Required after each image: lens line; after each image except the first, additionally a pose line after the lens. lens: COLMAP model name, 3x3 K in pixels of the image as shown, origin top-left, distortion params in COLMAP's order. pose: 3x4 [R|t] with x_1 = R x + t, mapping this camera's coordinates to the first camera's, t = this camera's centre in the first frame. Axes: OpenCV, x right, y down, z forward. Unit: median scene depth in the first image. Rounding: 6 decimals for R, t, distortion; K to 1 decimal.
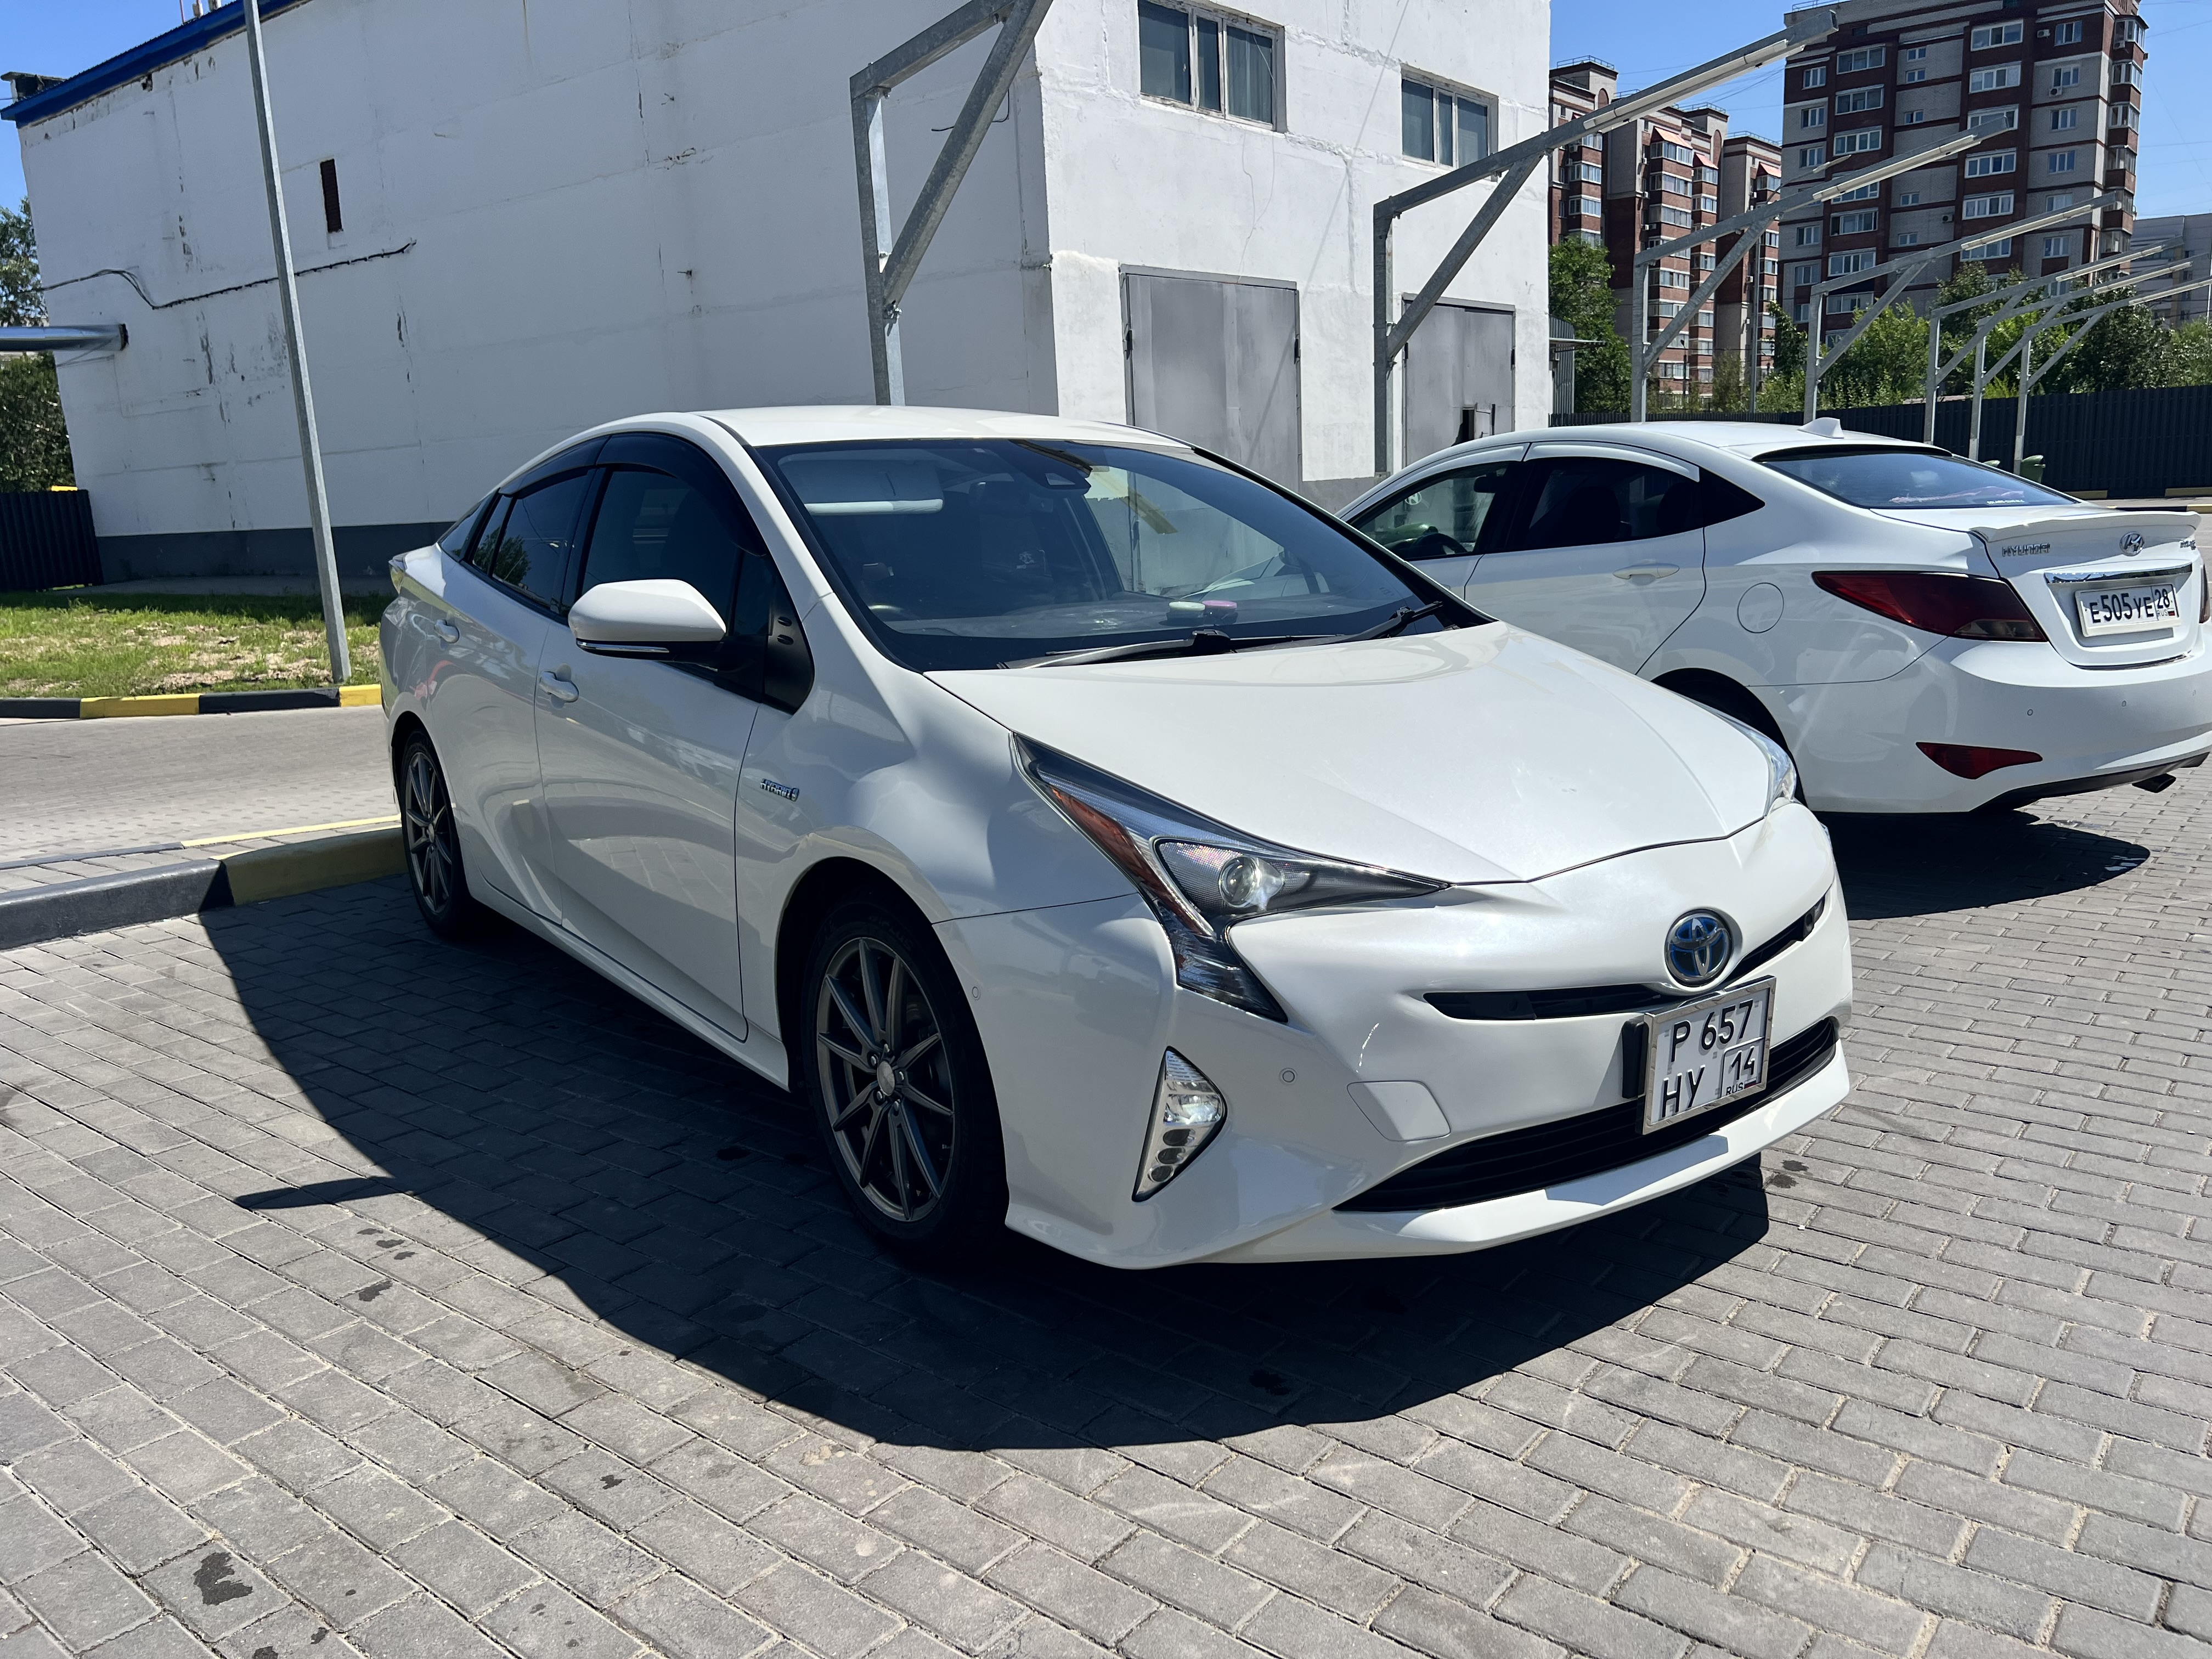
lens RADIAL K [[1660.5, 0, 1098.0], [0, 1660.5, 840.0], [0, 0, 1]] dist [0.038717, -0.041827]
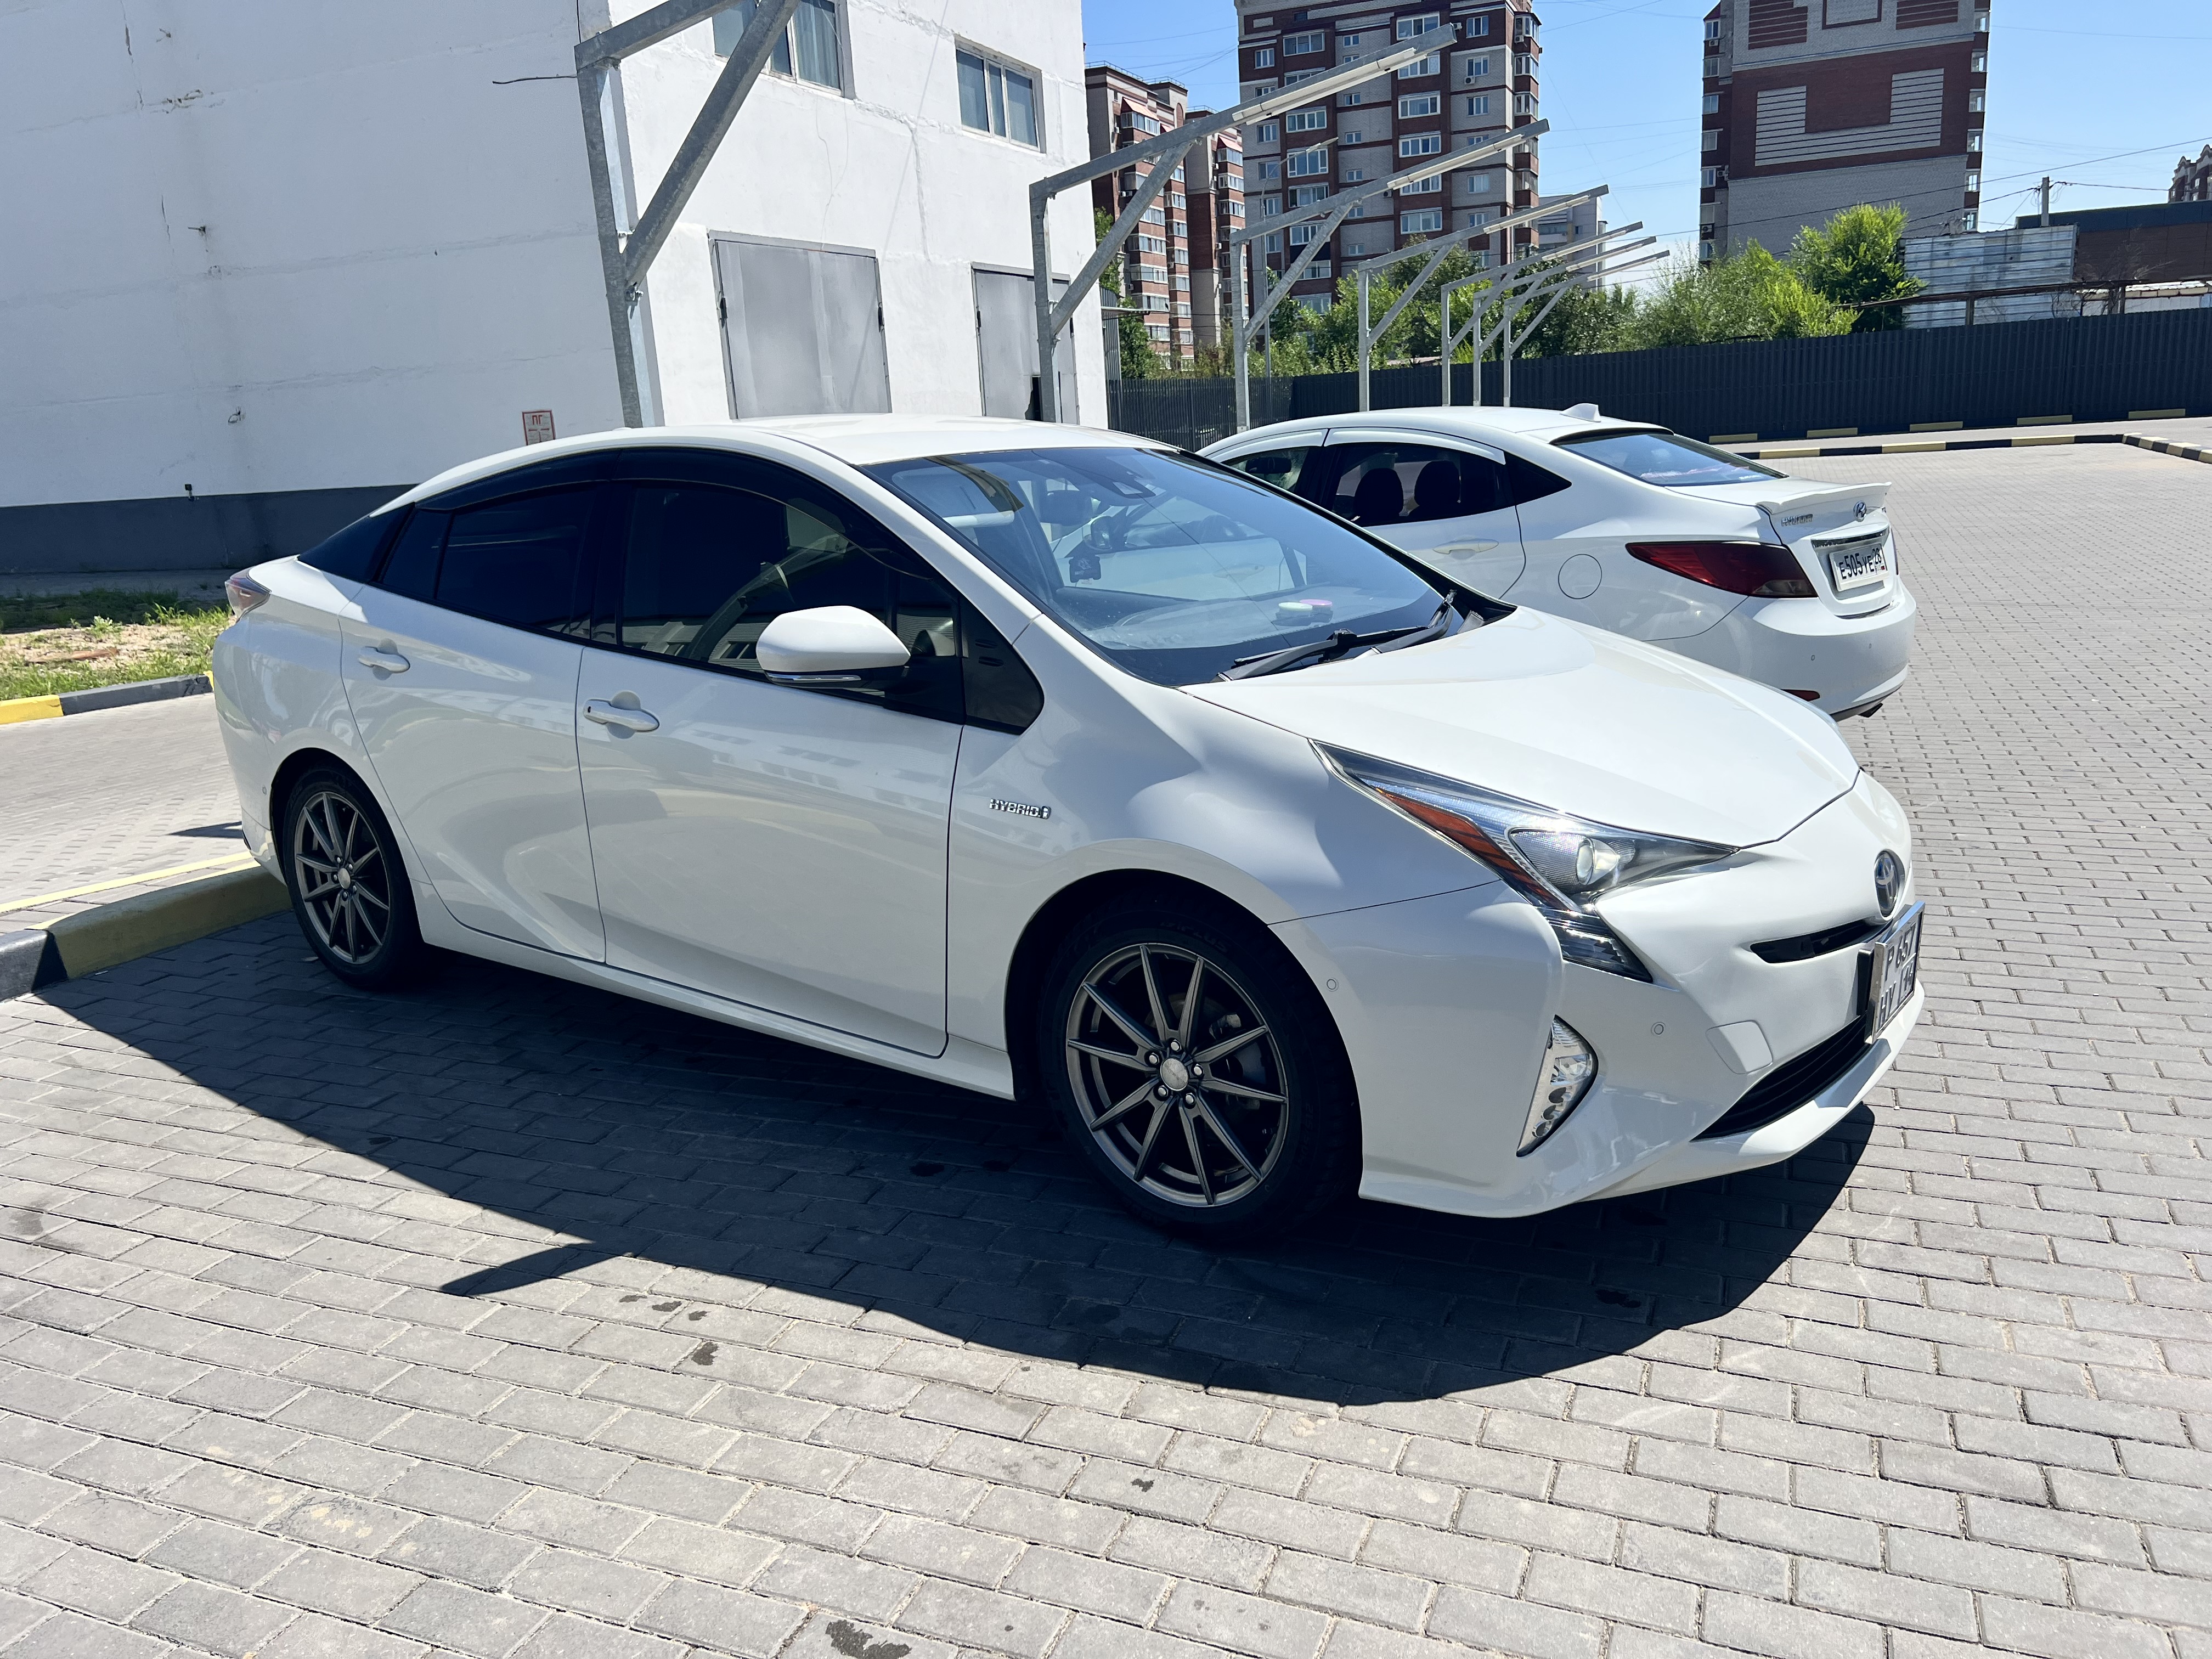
lens RADIAL K [[1660.5, 0, 1098.8], [0, 1660.5, 826.8], [0, 0, 1]] dist [0.038717, -0.041827]
pose [[0.959223, -0.079645, 0.271196, -0.389186], [0.075682, 0.996817, 0.025056, -0.037776], [-0.272329, -0.003510, 0.962198, 0.002099]]
